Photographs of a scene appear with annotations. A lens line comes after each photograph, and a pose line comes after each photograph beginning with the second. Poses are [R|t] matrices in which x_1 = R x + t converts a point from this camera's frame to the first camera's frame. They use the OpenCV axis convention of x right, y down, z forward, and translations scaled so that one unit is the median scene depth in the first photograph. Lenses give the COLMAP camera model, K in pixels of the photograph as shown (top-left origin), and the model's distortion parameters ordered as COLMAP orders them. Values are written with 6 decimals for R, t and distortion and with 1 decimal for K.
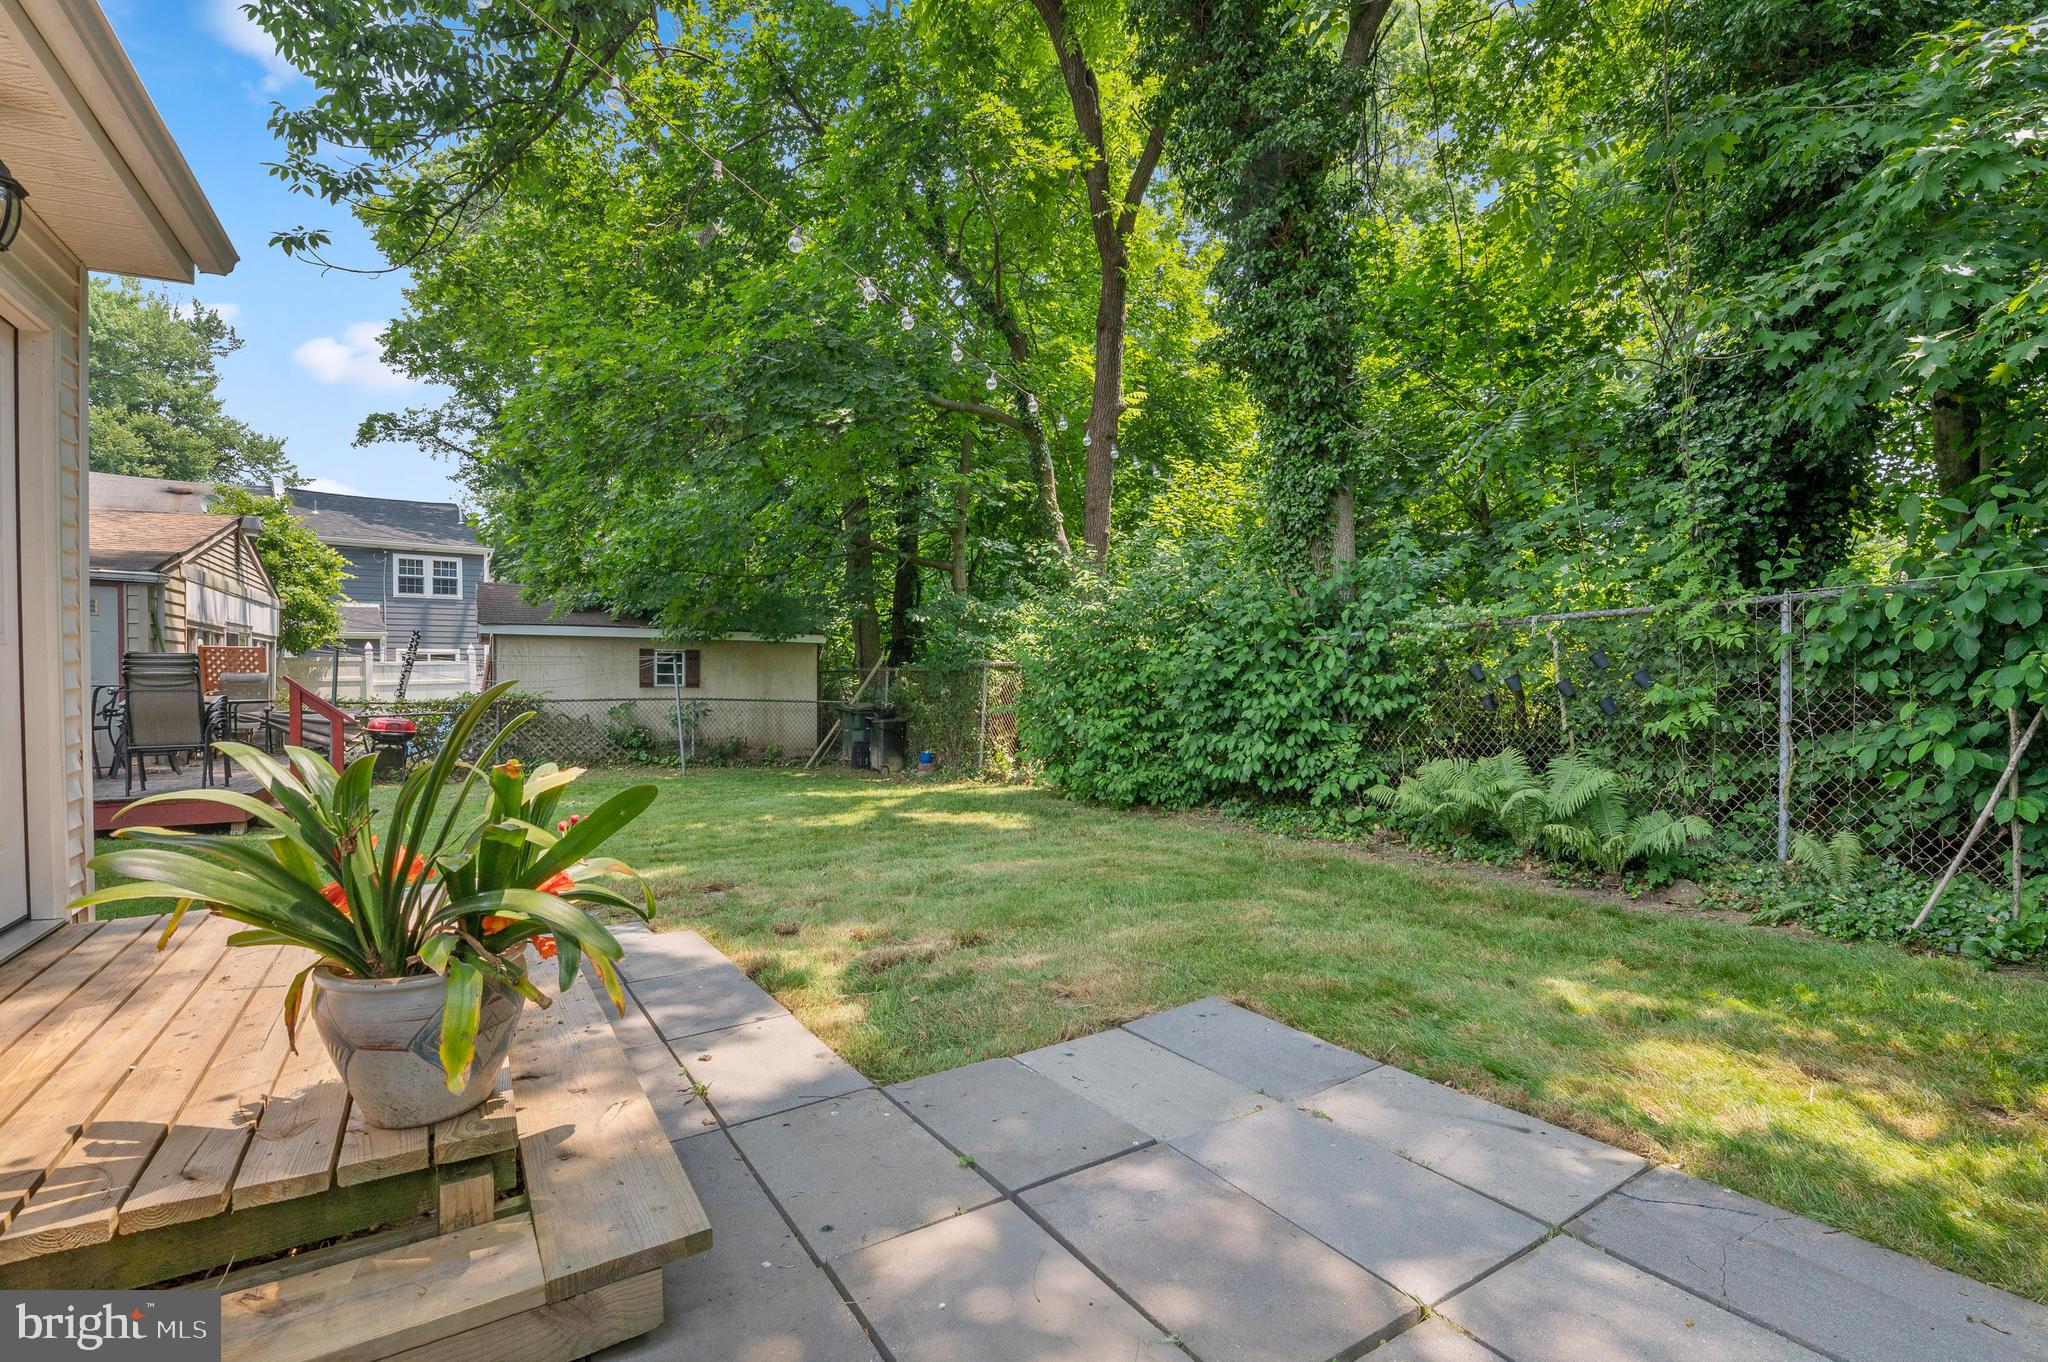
lens RADIAL K [[931.4, 0, 1024.0], [0, 931.4, 681.0], [0, 0, 1]] dist [-0.020006, -0.000541]
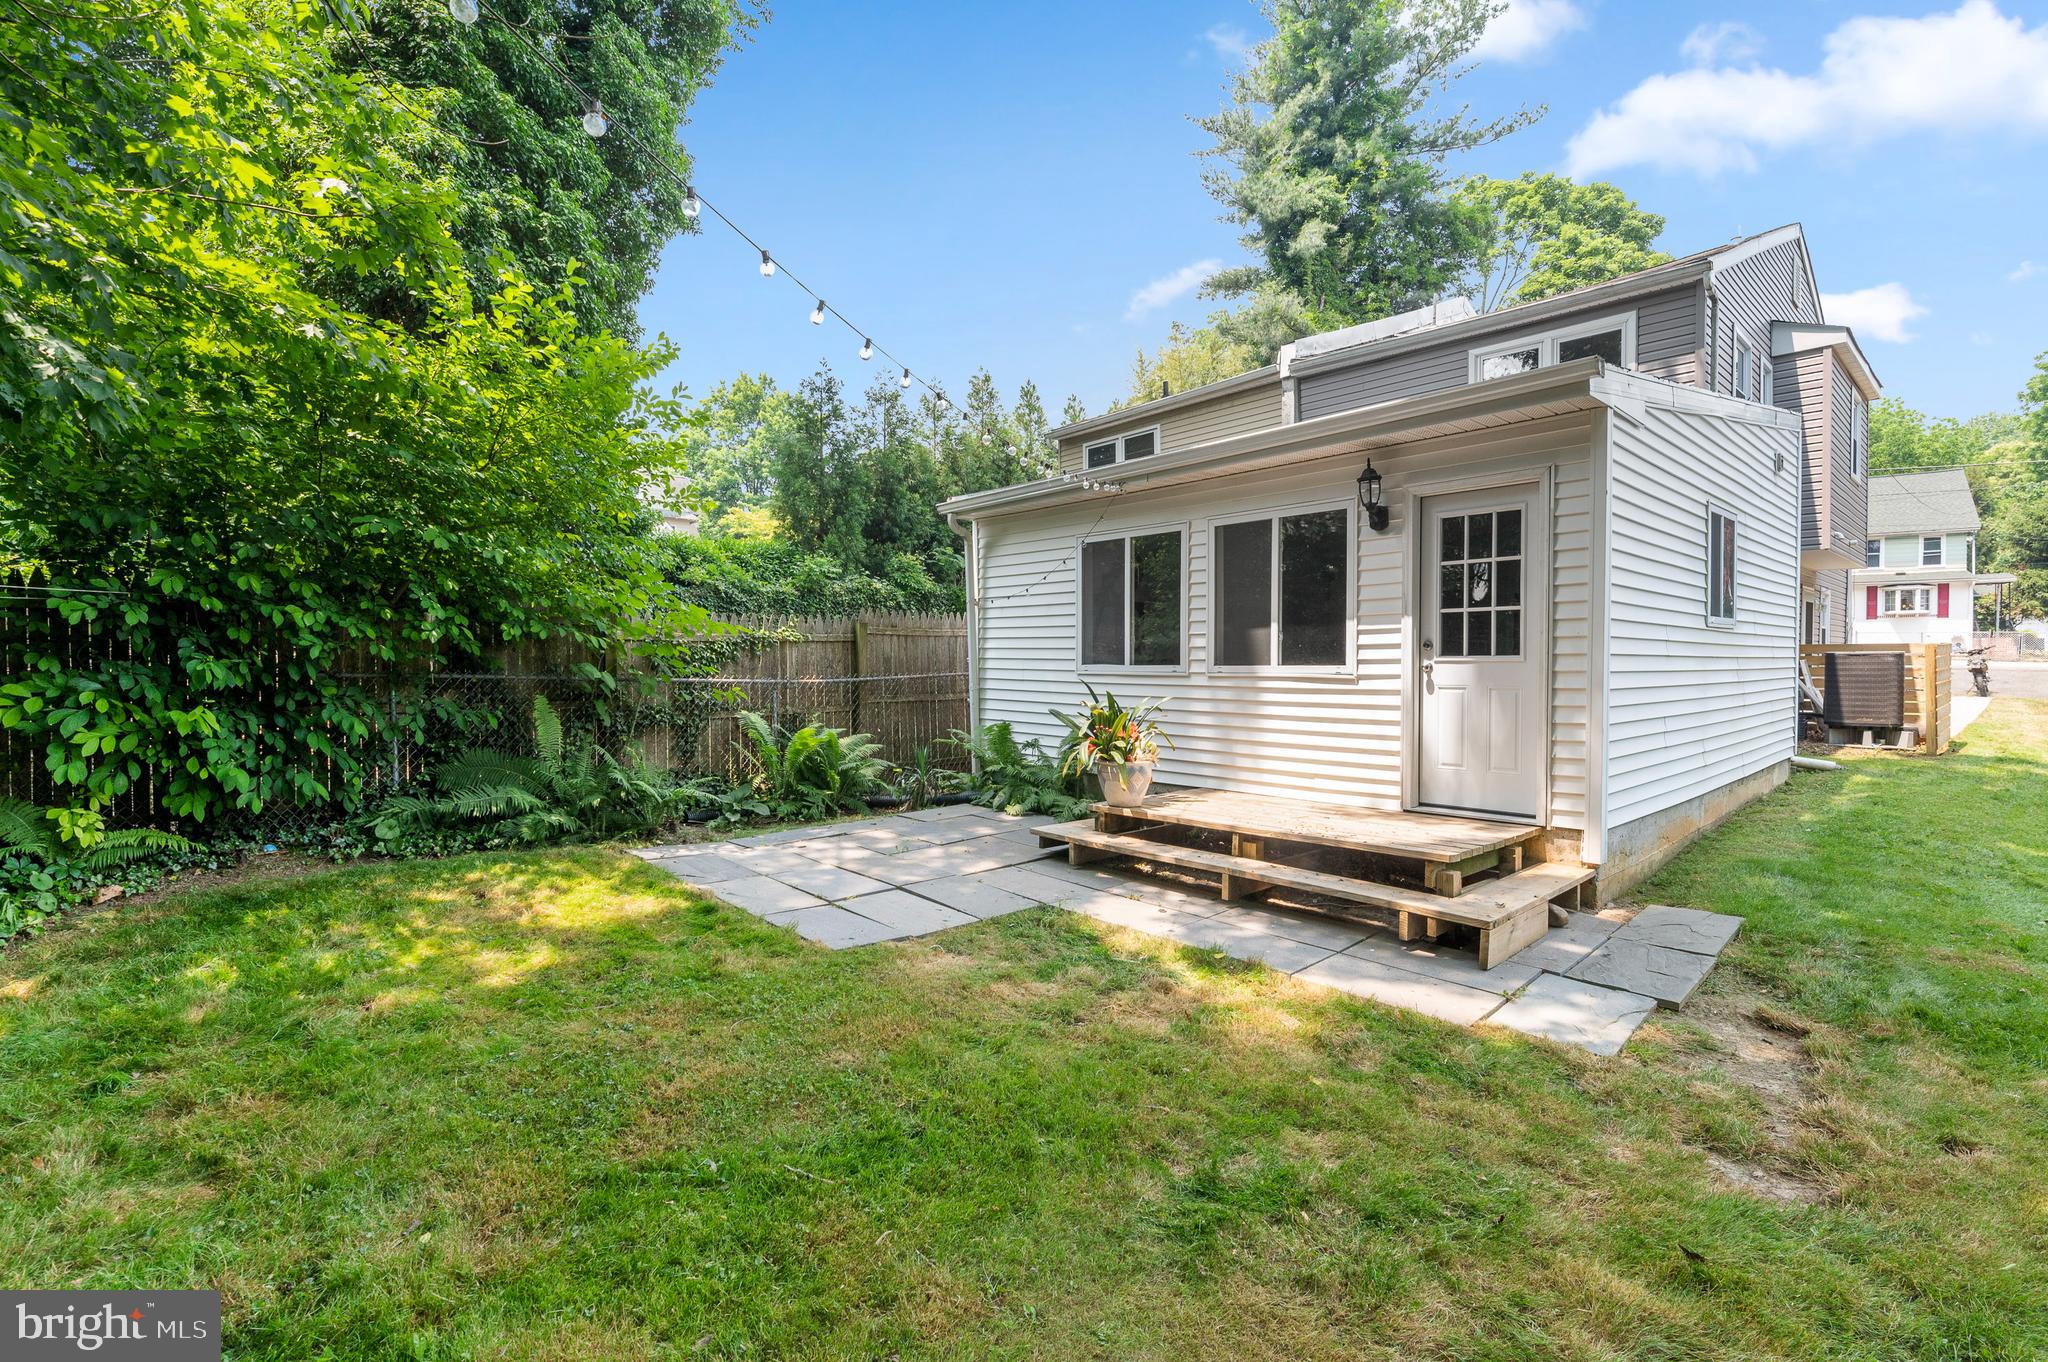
lens RADIAL K [[931.4, 0, 1024.0], [0, 931.4, 681.0], [0, 0, 1]] dist [-0.020006, -0.000541]
pose [[-0.983124, 0.011833, -0.182556, 0.157791], [0.005666, 0.999397, 0.034265, -0.052276], [0.182851, 0.032653, -0.982598, 2.004228]]
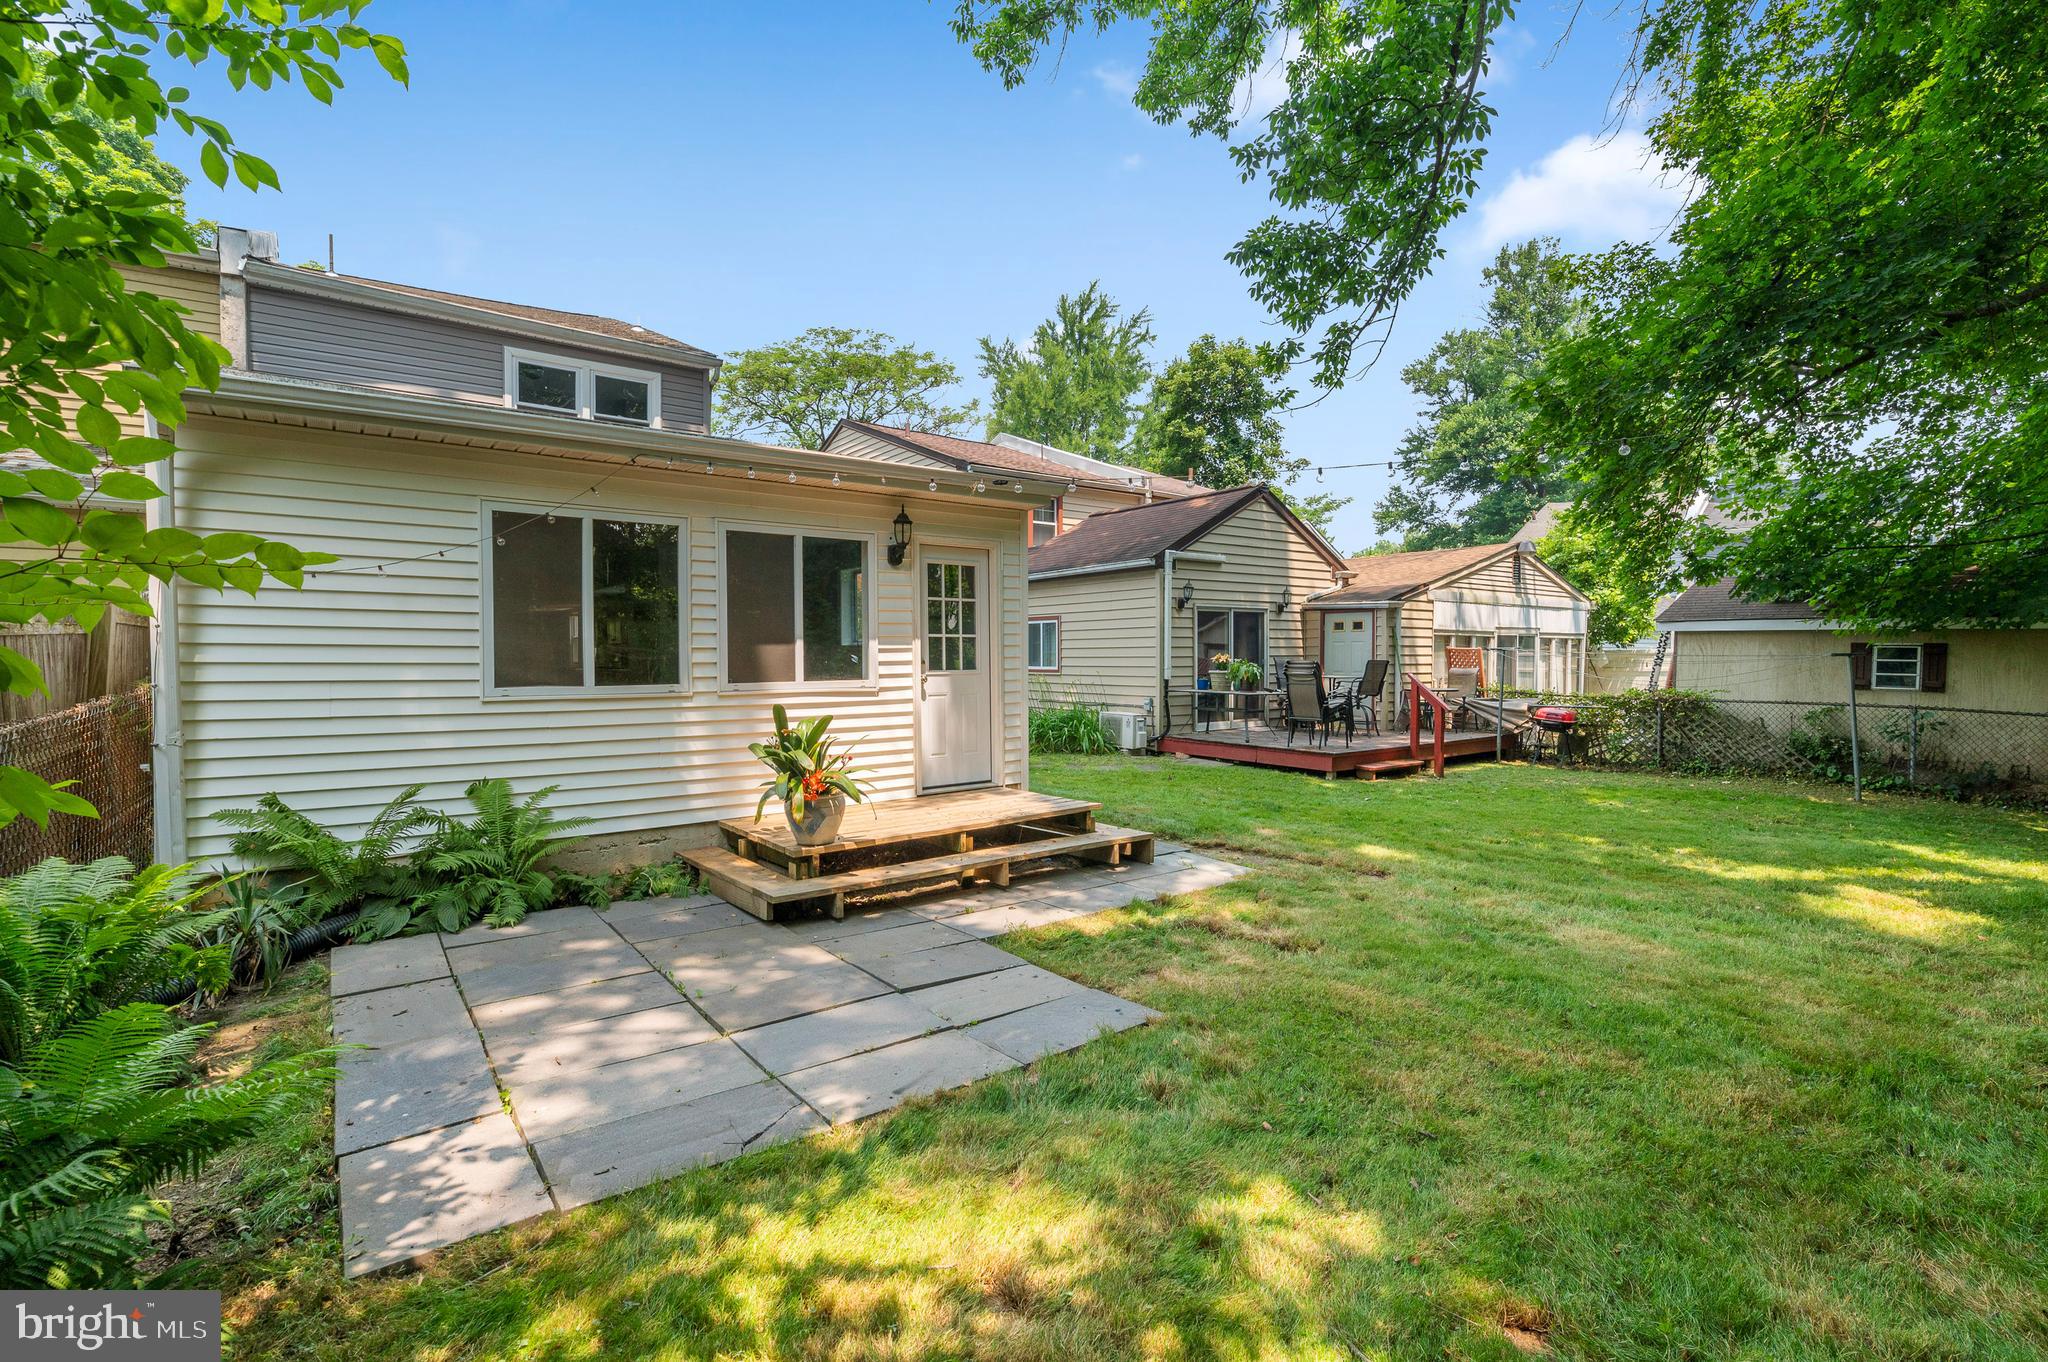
lens RADIAL K [[905.2, 0, 1024.0], [0, 905.2, 681.0], [0, 0, 1]] dist [-0.002422, -0.009755]
pose [[0.109635, 0.030174, -0.993514, 1.098469], [-0.006097, 0.999541, 0.029684, -0.073055], [0.993953, 0.002803, 0.109769, 0.640750]]
